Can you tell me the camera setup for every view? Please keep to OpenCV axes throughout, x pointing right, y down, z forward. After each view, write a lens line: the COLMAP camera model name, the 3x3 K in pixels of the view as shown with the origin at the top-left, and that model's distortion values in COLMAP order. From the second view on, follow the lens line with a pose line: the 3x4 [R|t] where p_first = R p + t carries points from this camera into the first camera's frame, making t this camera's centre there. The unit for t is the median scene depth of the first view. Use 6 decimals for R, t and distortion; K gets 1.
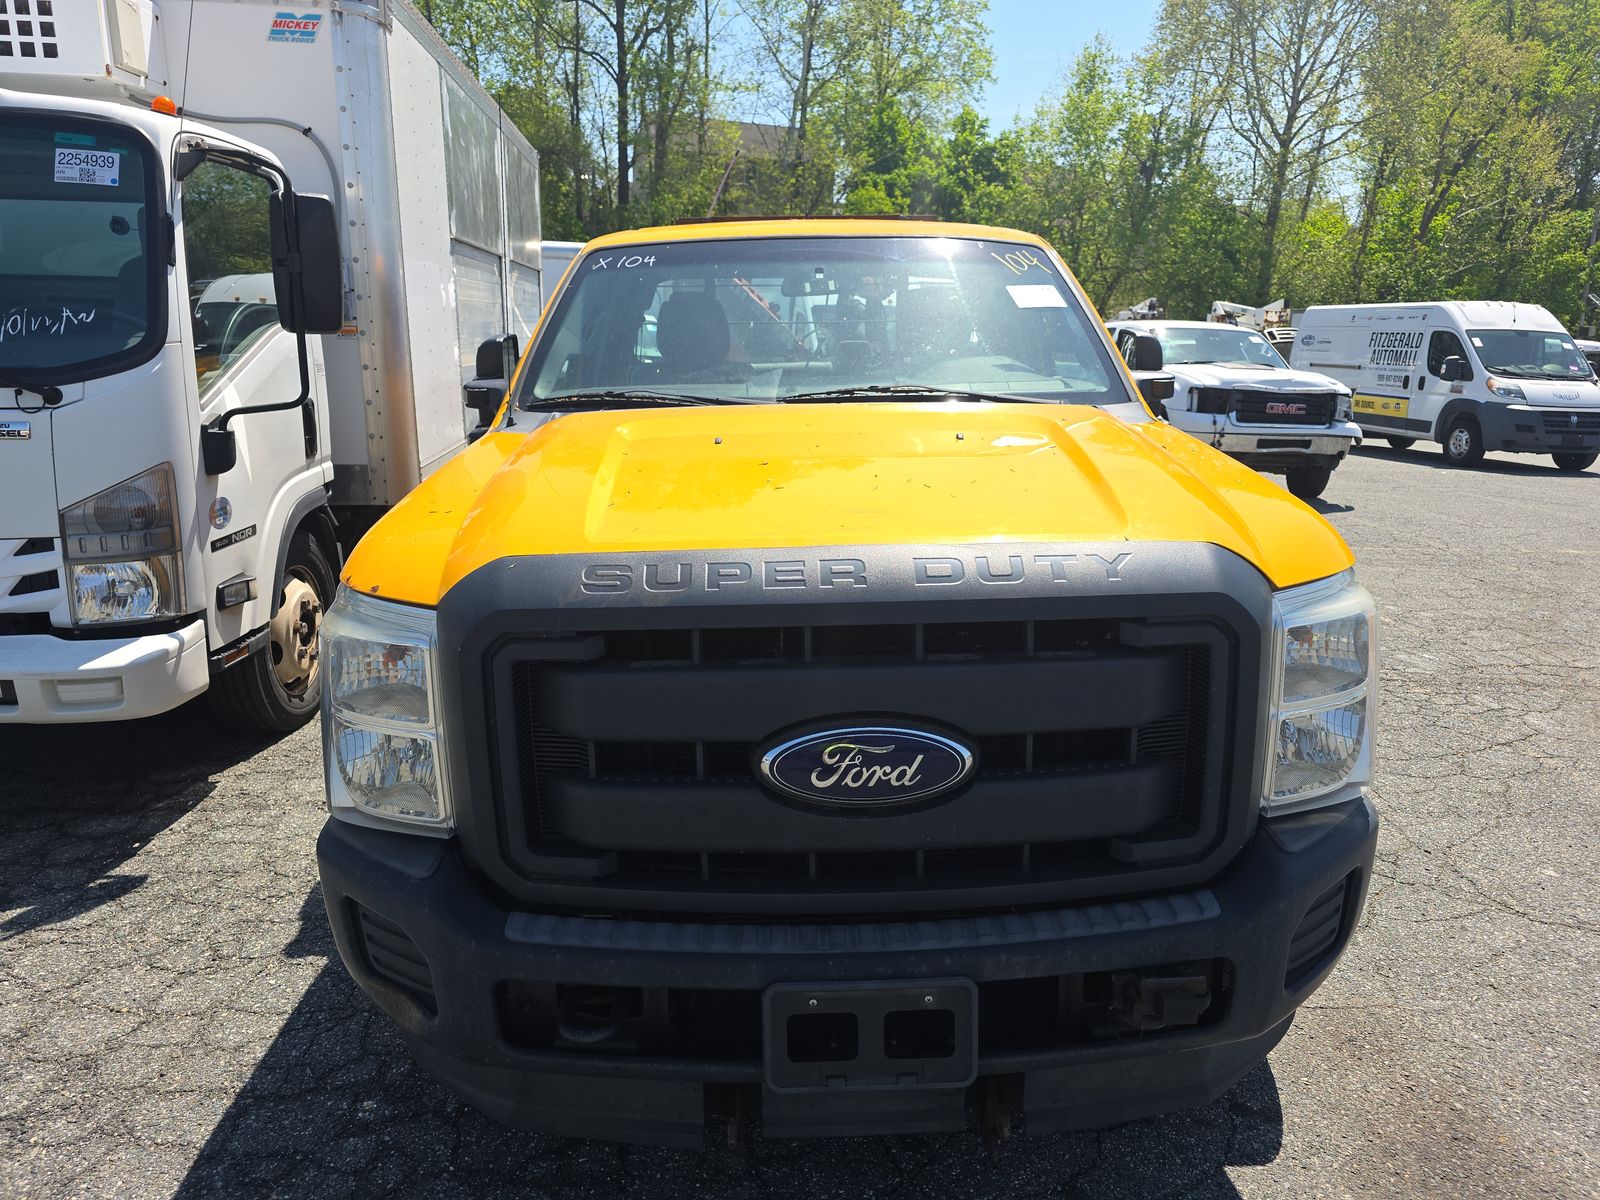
lens RADIAL K [[1077.6, 0, 805.9], [0, 1077.6, 580.3], [0, 0, 1]] dist [0.059068, -0.054517]
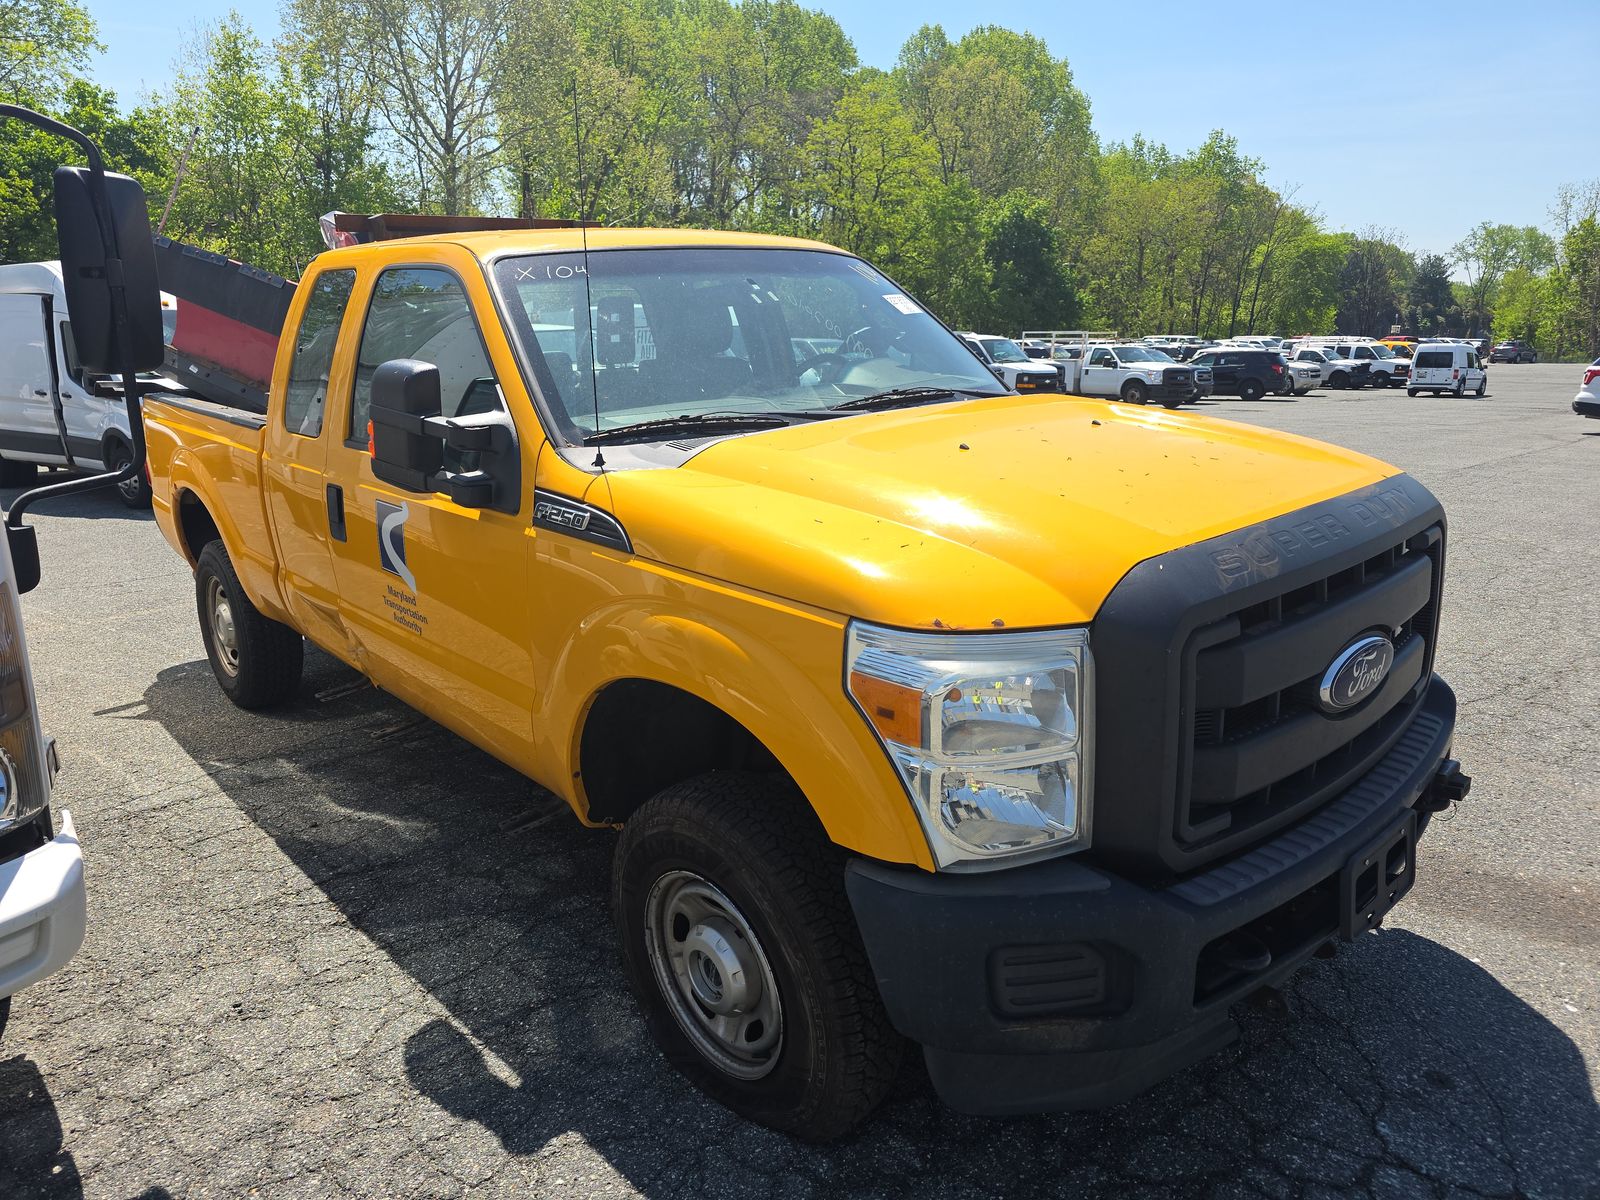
lens RADIAL K [[1077.0, 0, 797.1], [0, 1077.0, 579.9], [0, 0, 1]] dist [0.049709, -0.027948]
pose [[0.771324, -0.177413, 0.611215, -0.447806], [0.177346, 0.982237, 0.061305, -0.048435], [-0.611234, 0.061111, 0.789087, 0.139336]]
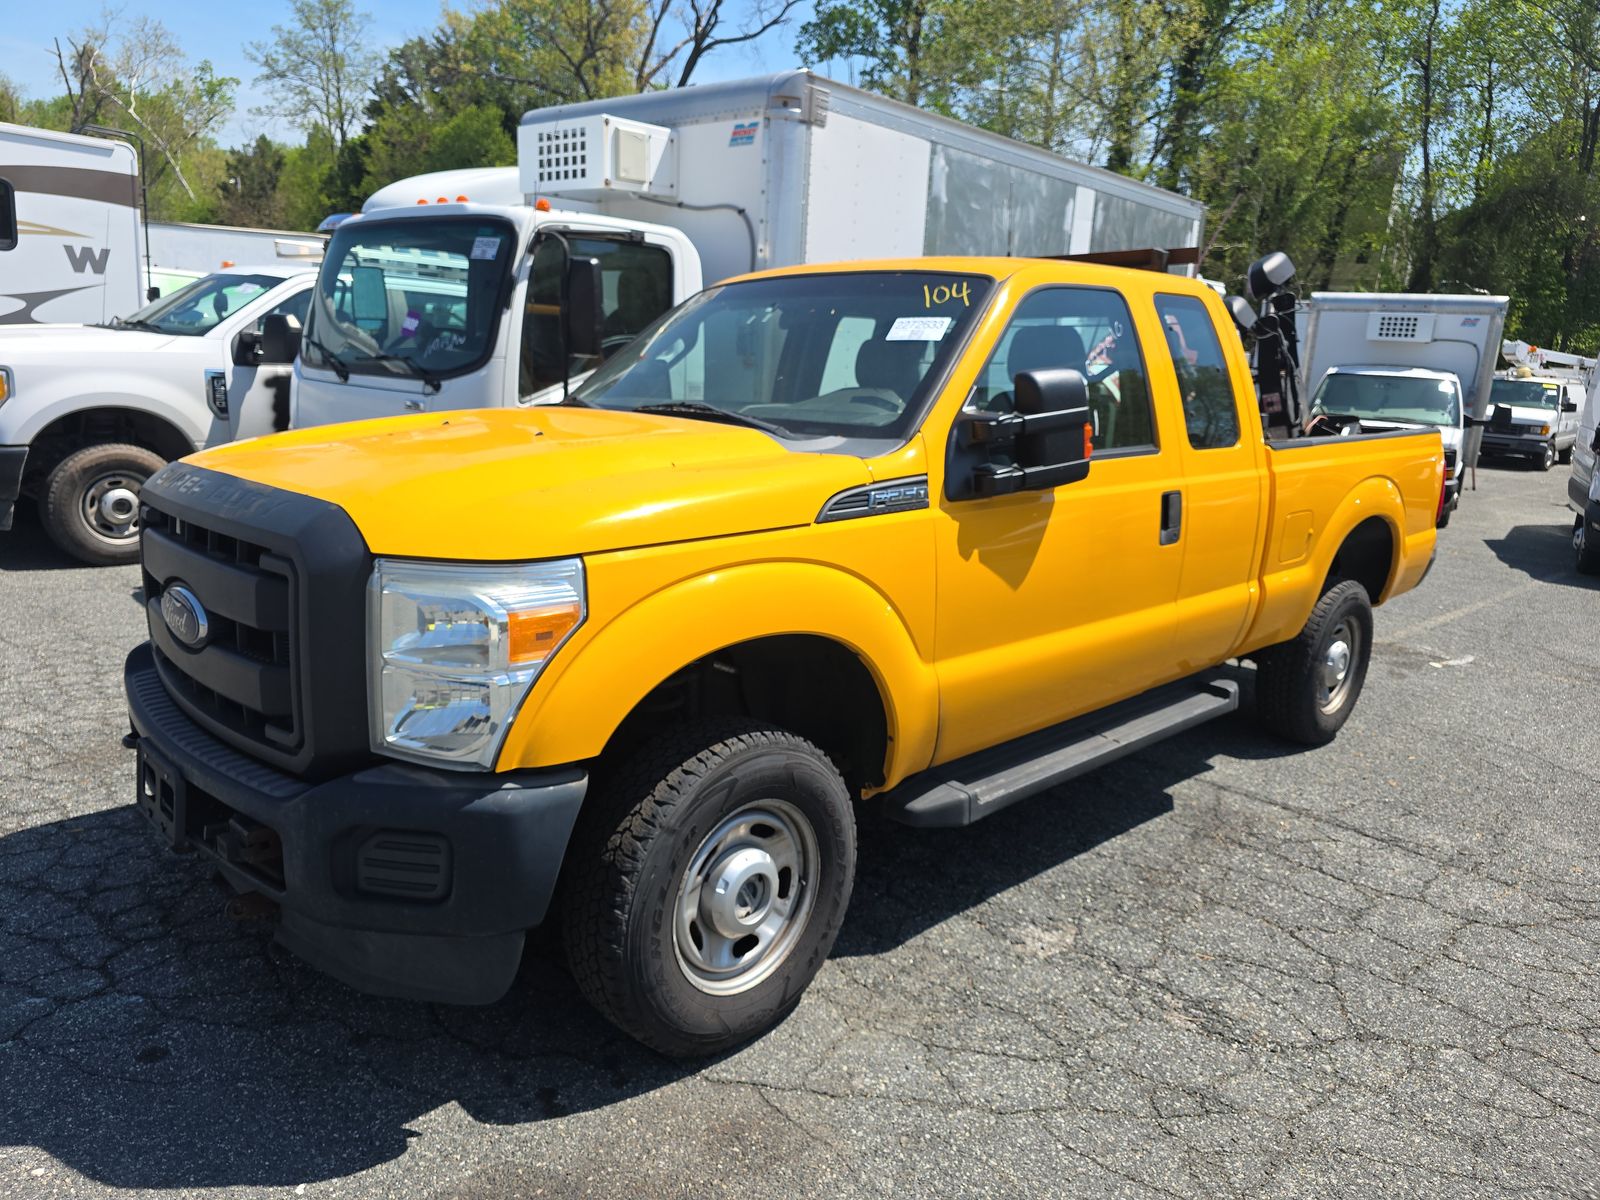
lens RADIAL K [[1088.0, 0, 800.0], [0, 1088.0, 600.0], [0, 0, 1]] dist [0.032556, -0.001827]
pose [[0.652176, 0.184625, -0.735241, 0.652245], [-0.211851, 0.975634, 0.057073, -0.043982], [0.727864, 0.118540, 0.675398, 0.218382]]
